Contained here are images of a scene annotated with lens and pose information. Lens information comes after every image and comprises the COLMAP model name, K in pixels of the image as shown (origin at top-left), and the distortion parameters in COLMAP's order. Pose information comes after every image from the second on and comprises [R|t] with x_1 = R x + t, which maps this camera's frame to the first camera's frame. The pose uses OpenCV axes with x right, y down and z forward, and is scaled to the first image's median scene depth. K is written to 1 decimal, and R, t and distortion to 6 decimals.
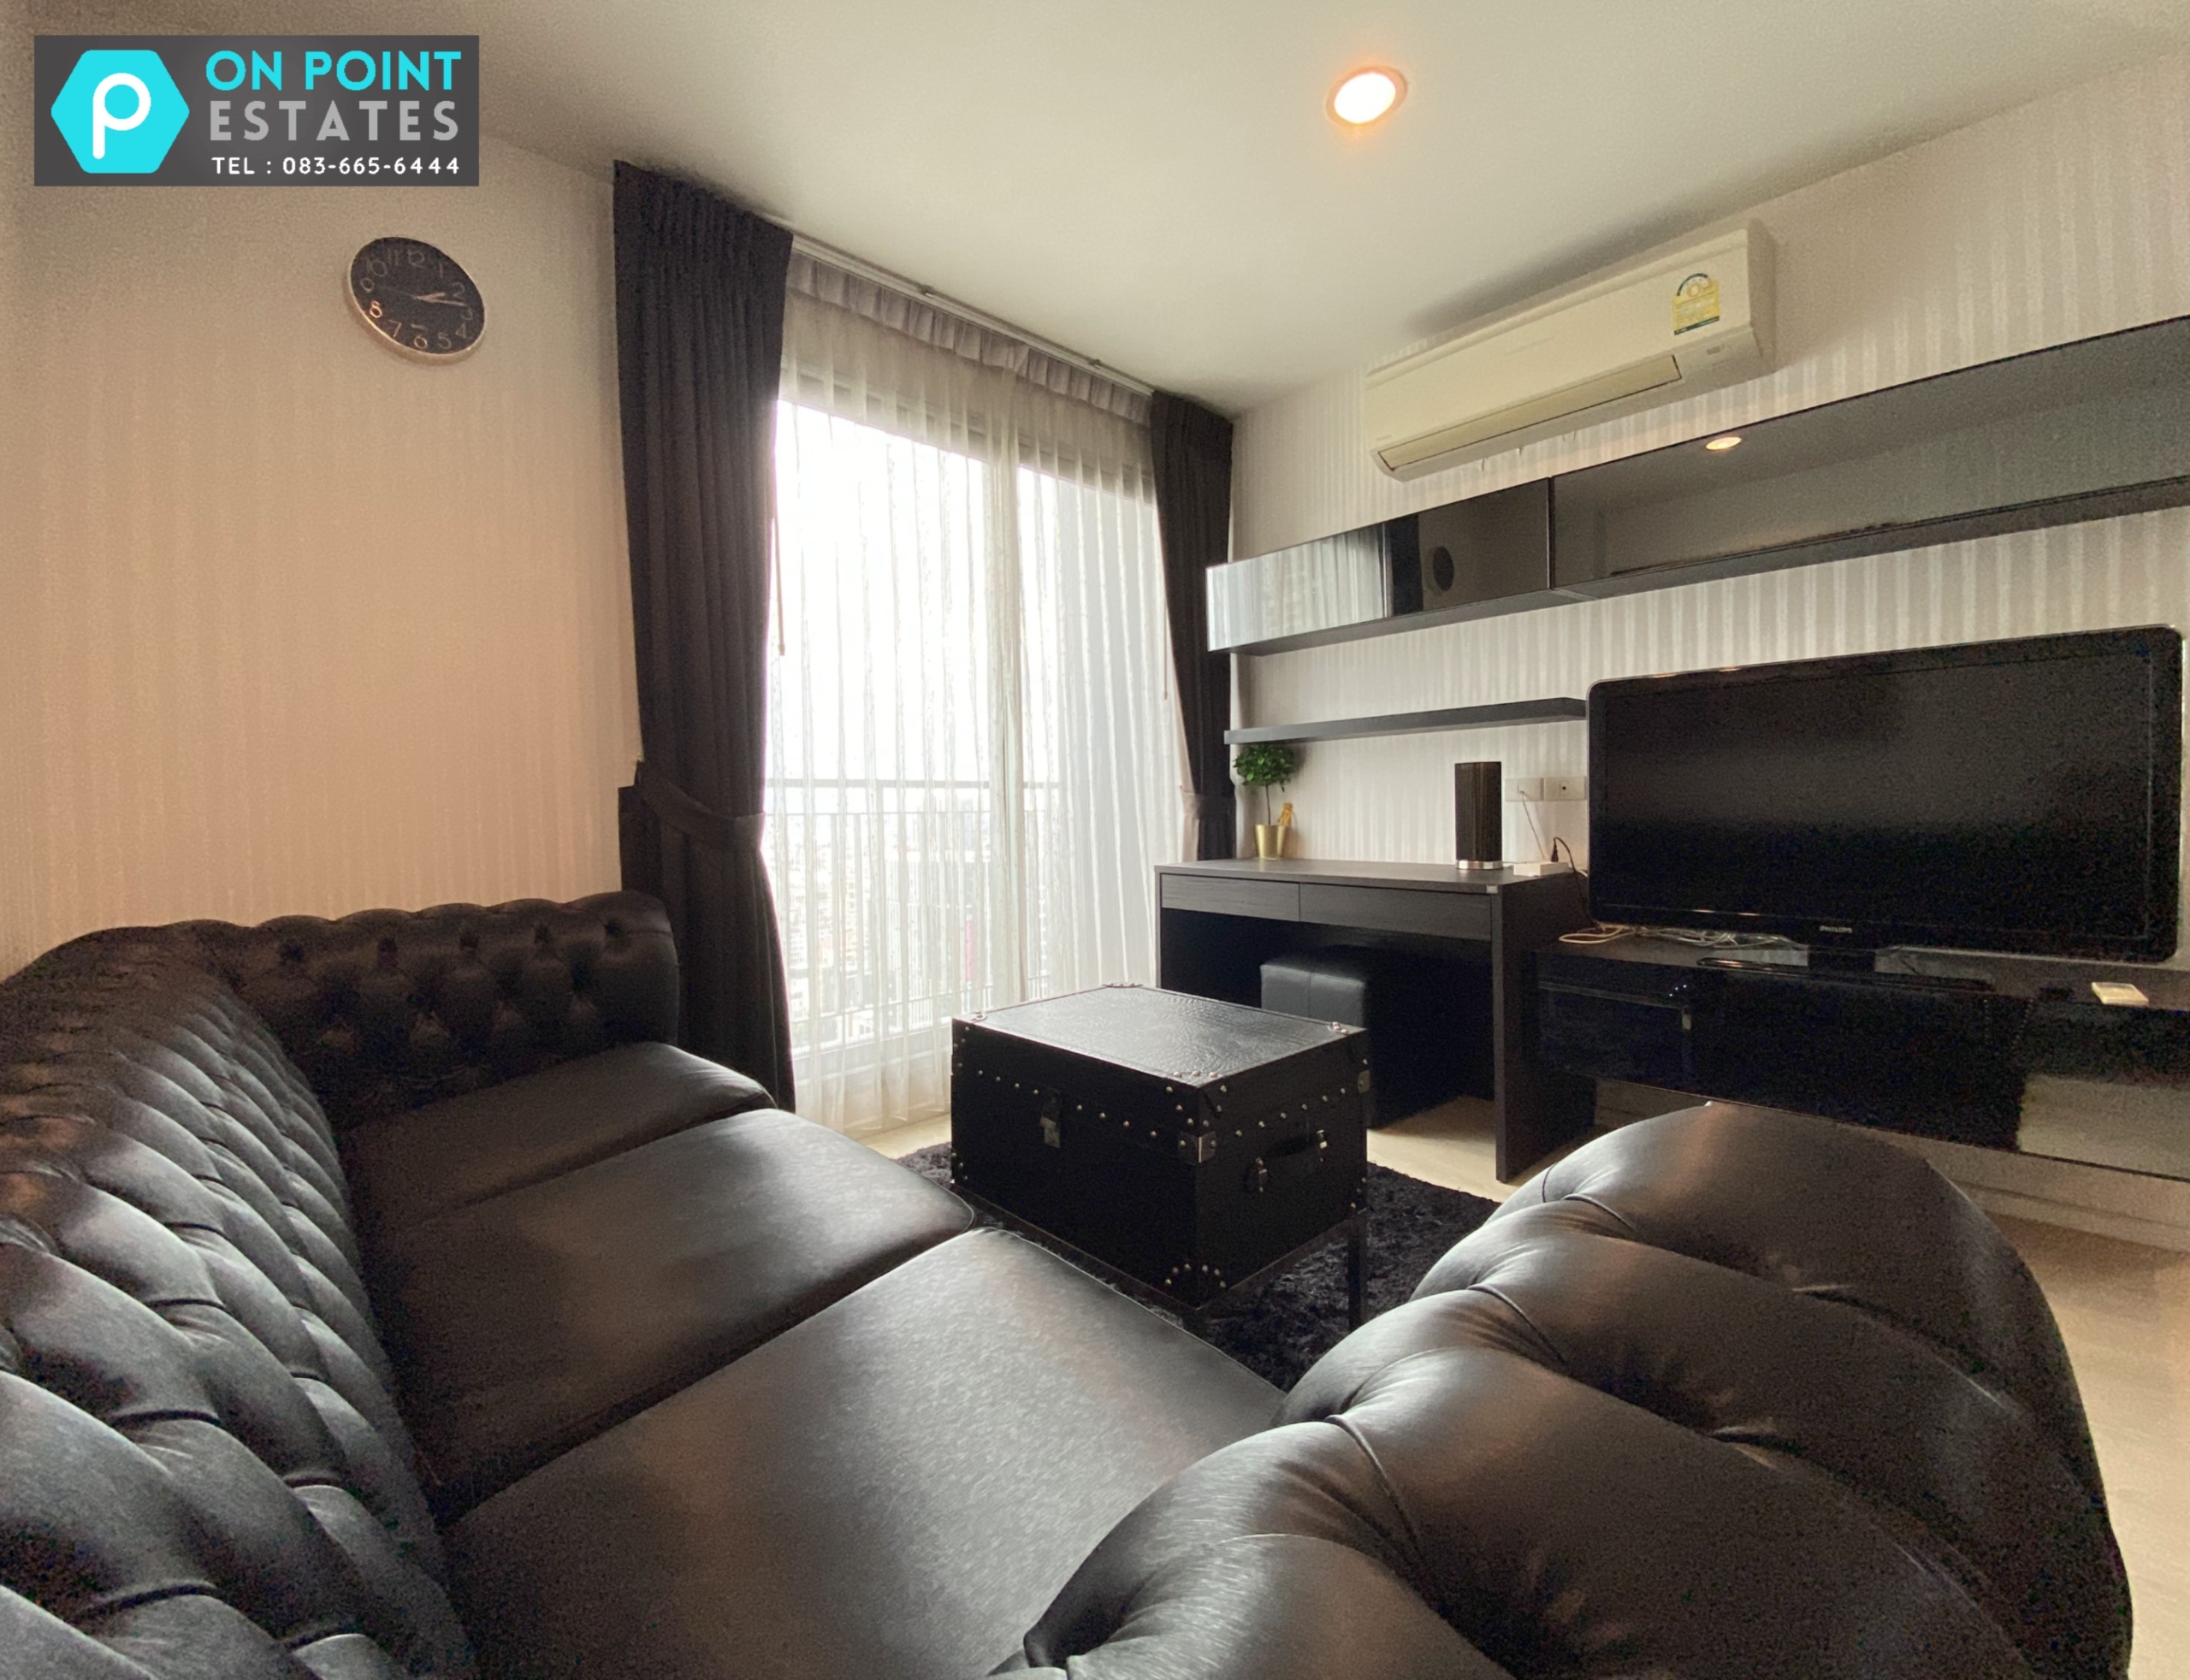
lens RADIAL K [[900.4, 0, 1060.9], [0, 900.4, 836.8], [0, 0, 1]] dist [0.014072, -0.019473]
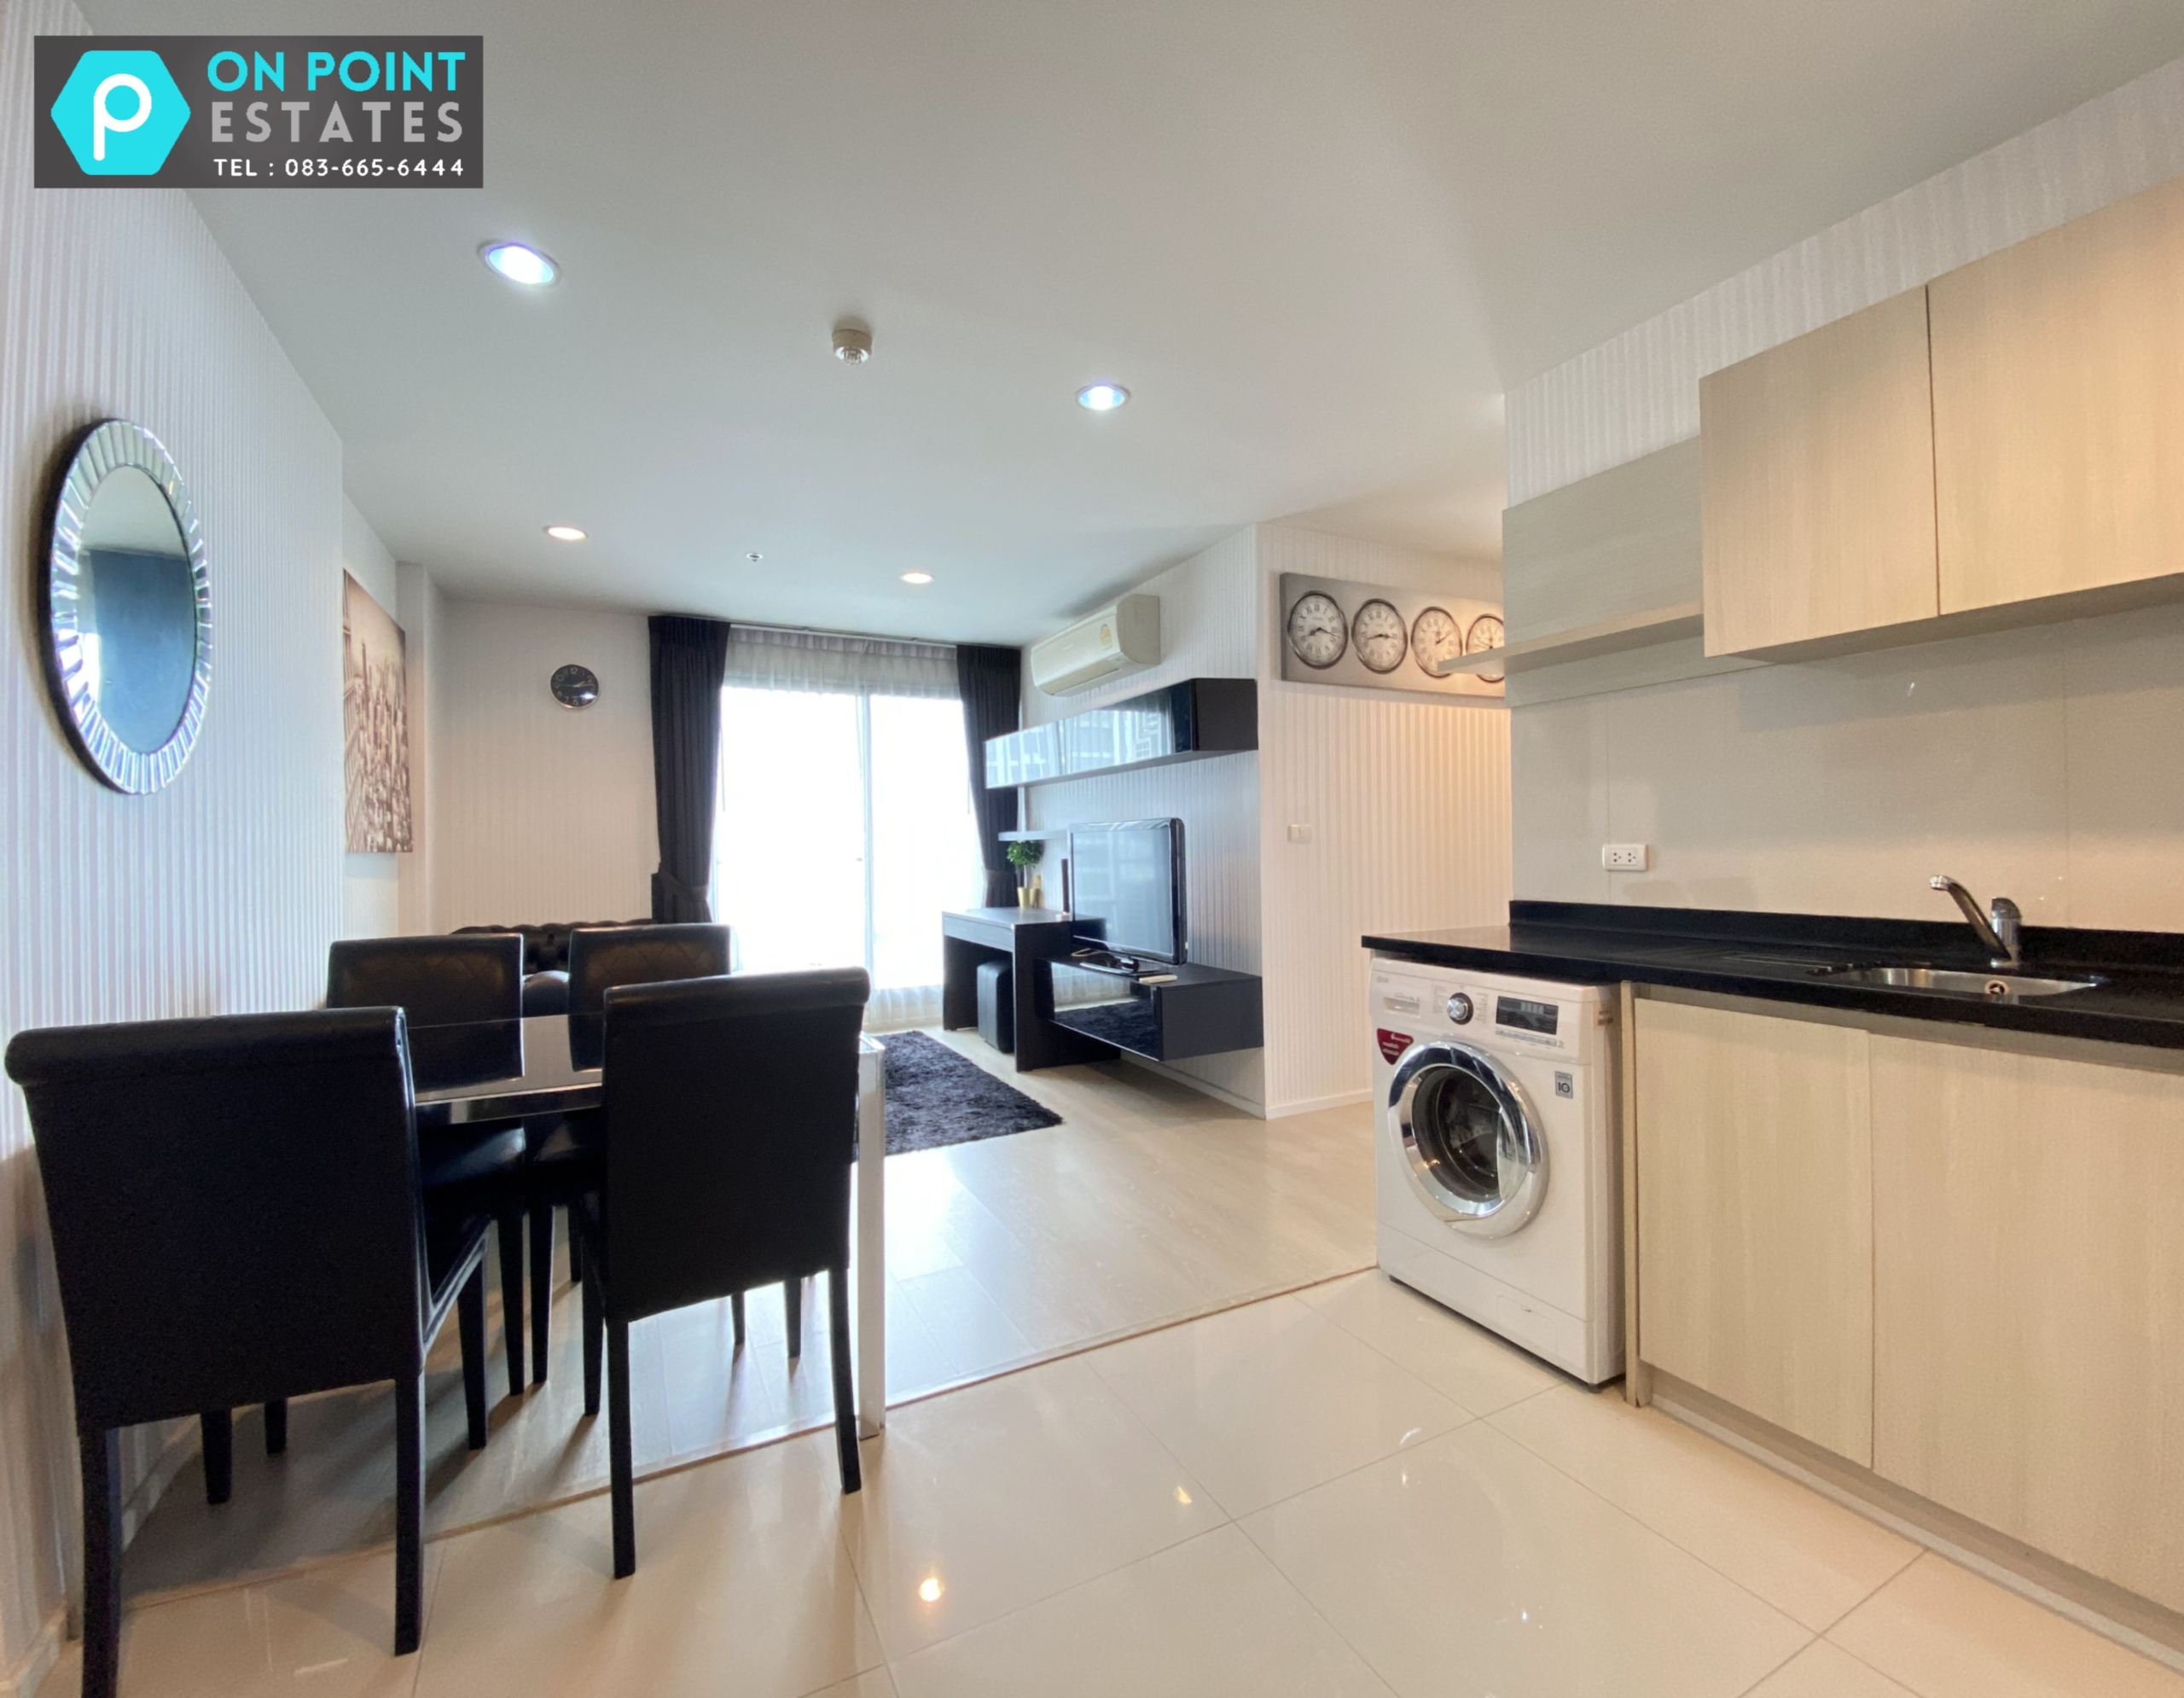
lens RADIAL K [[929.7, 0, 1086.5], [0, 929.7, 843.0], [0, 0, 1]] dist [0.000313, -0.000152]
pose [[0.964219, 0.004785, -0.265065, 0.861872], [-0.012473, 0.999549, -0.027328, -0.057660], [0.264815, 0.029657, 0.963843, -0.711382]]
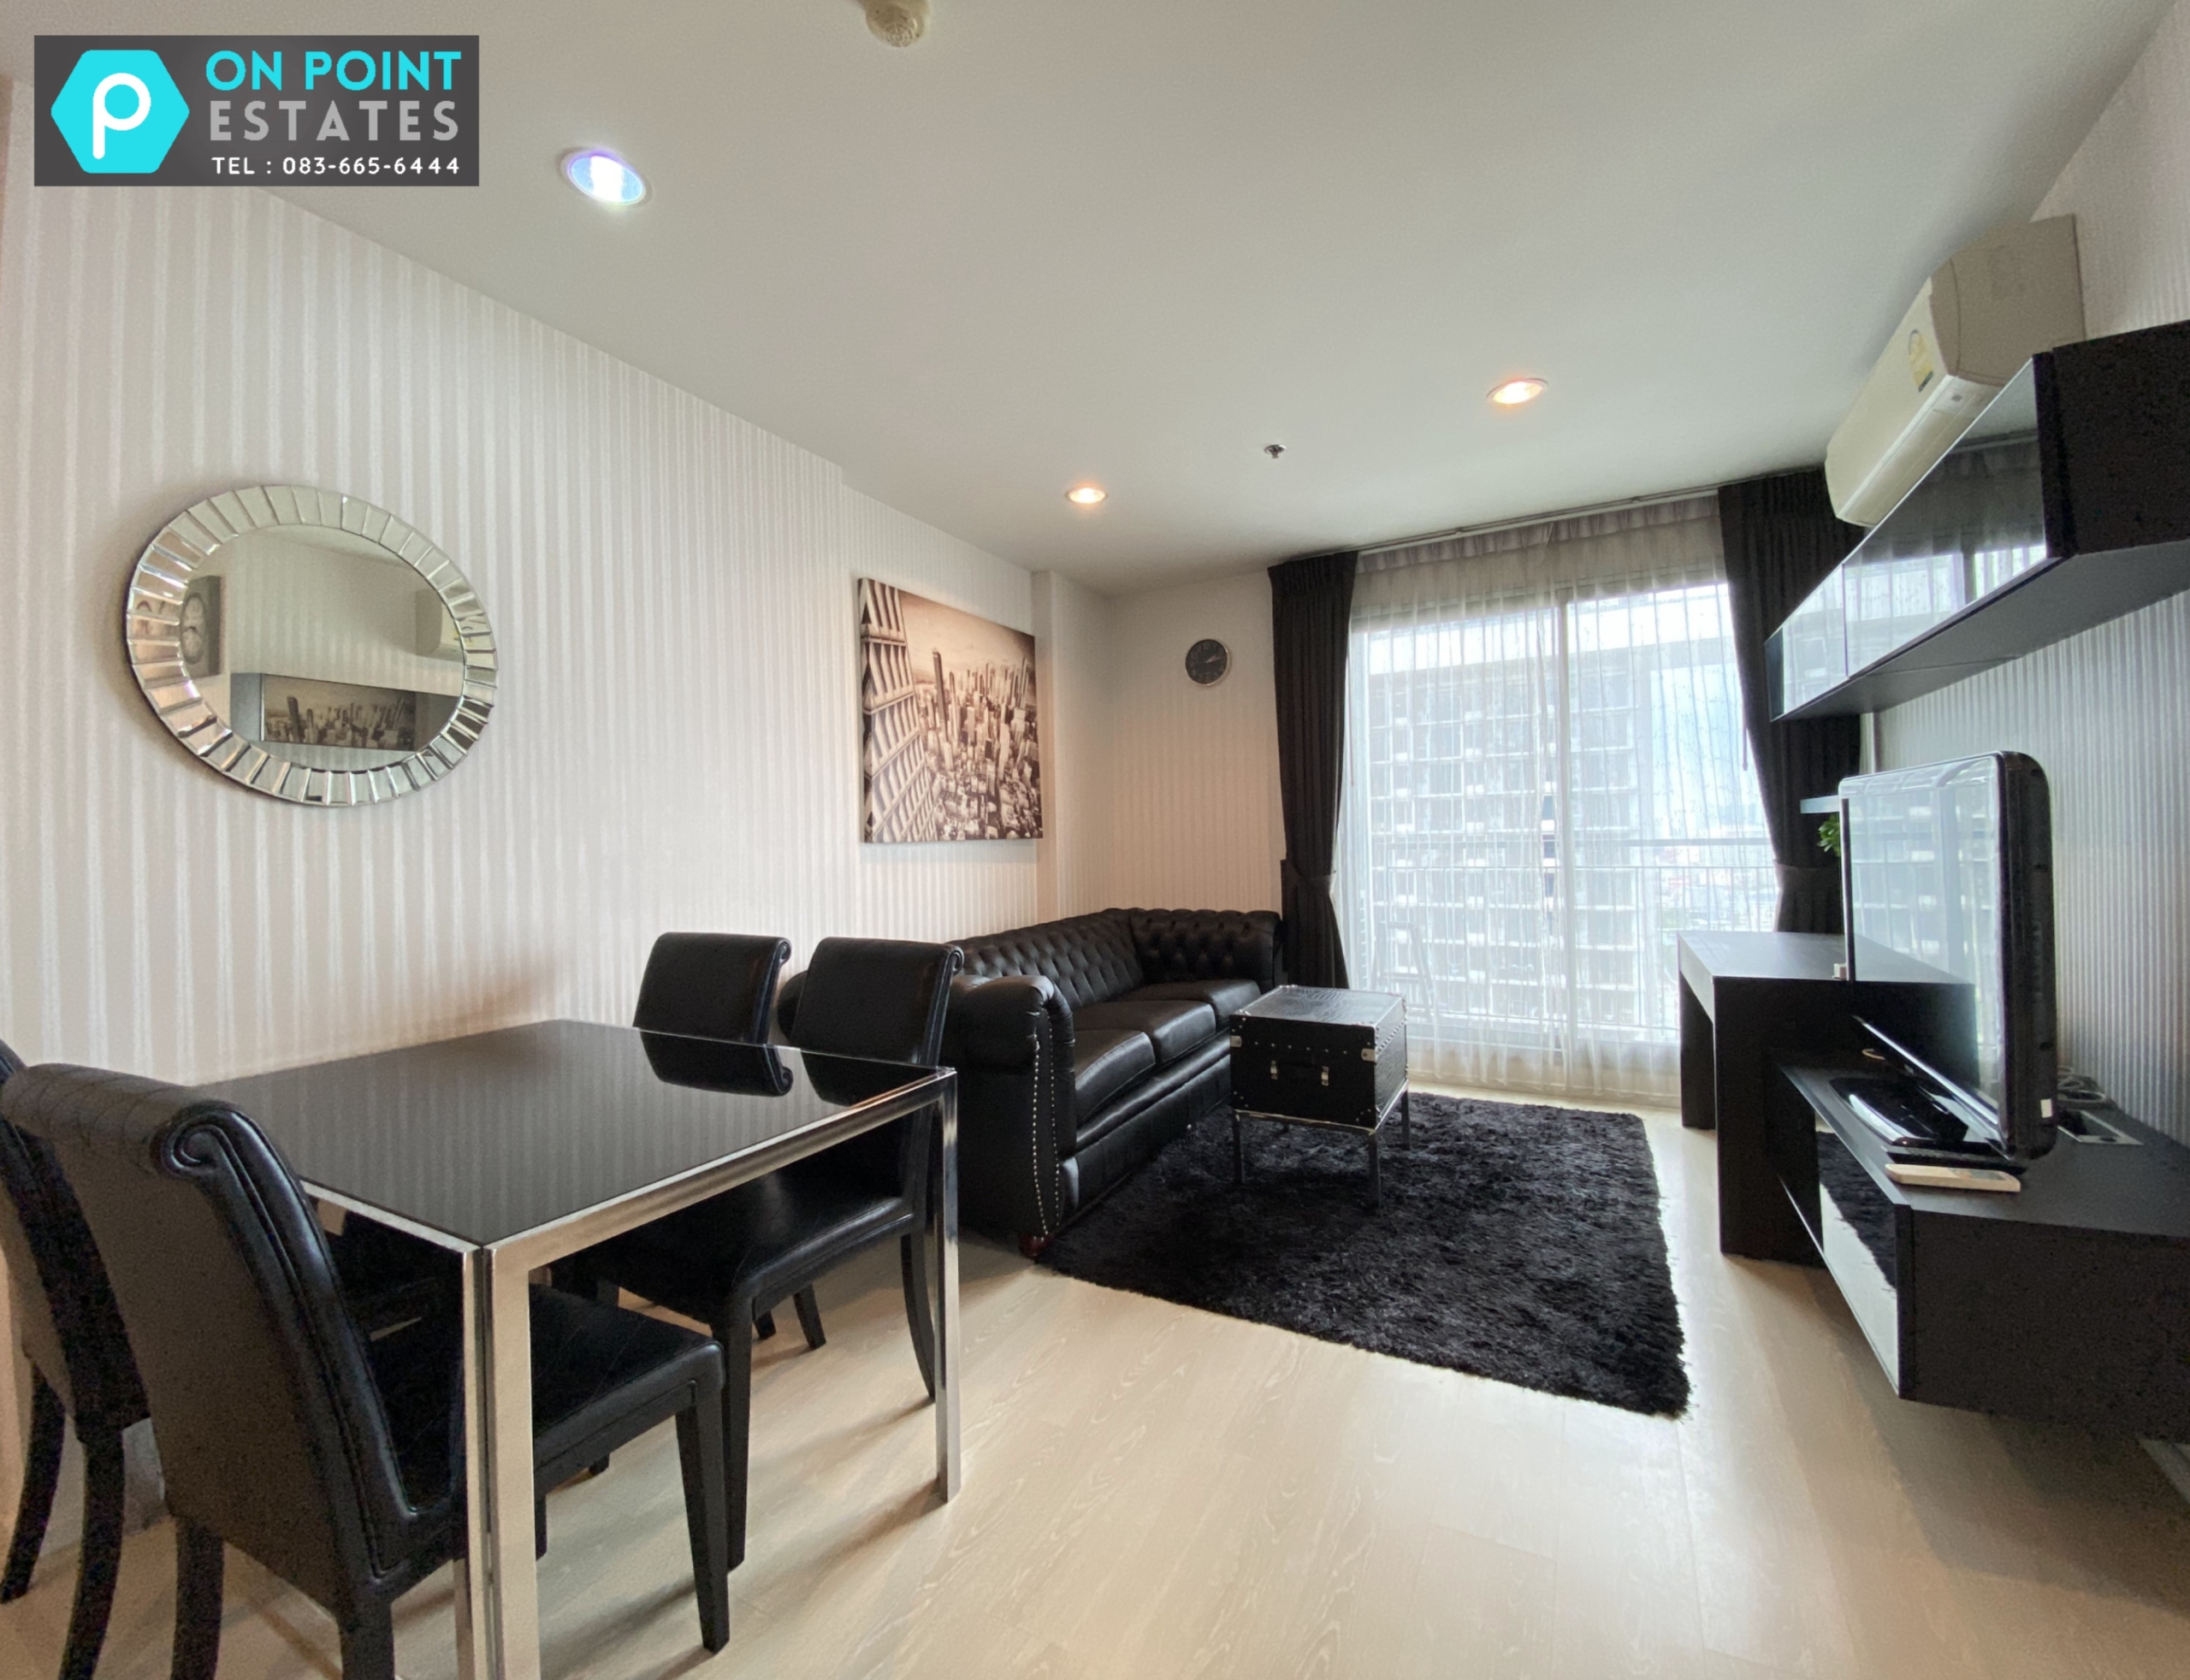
lens RADIAL K [[900.4, 0, 1060.9], [0, 900.4, 836.8], [0, 0, 1]] dist [0.014072, -0.019473]
pose [[0.287886, 0.012992, -0.957577, 0.929326], [-0.011675, 0.999881, 0.010056, -0.085768], [0.957594, 0.008285, 0.288003, -0.051159]]
